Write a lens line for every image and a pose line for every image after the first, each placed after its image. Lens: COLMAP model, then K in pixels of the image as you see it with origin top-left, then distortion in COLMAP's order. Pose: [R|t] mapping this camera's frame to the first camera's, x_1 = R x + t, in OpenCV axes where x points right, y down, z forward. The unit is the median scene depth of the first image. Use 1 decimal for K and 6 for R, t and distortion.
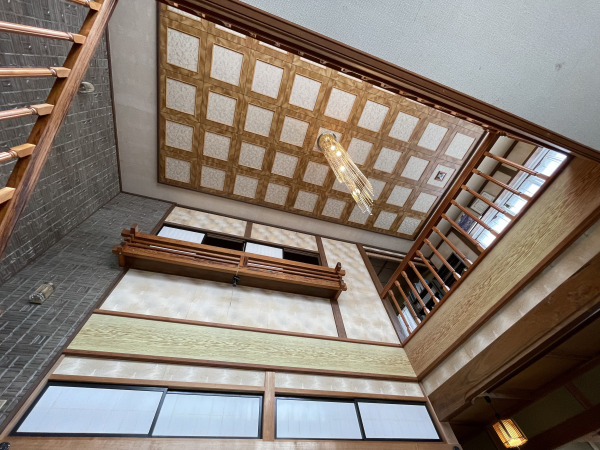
lens RADIAL K [[241.2, 0, 300.2], [0, 241.2, 220.7], [0, 0, 1]] dist [-0.003130, -0.000364]
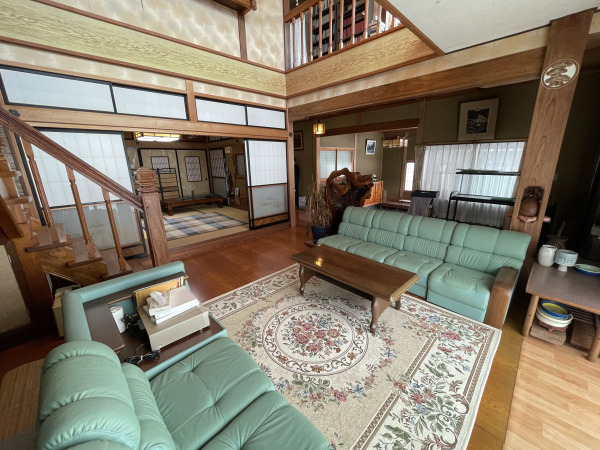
lens RADIAL K [[241.2, 0, 300.9], [0, 241.2, 223.7], [0, 0, 1]] dist [-0.003130, -0.000364]
pose [[0.892185, -0.052089, 0.448656, -0.189776], [-0.408593, 0.330276, 0.850864, -0.477207], [-0.192501, -0.942446, 0.273385, -0.243935]]
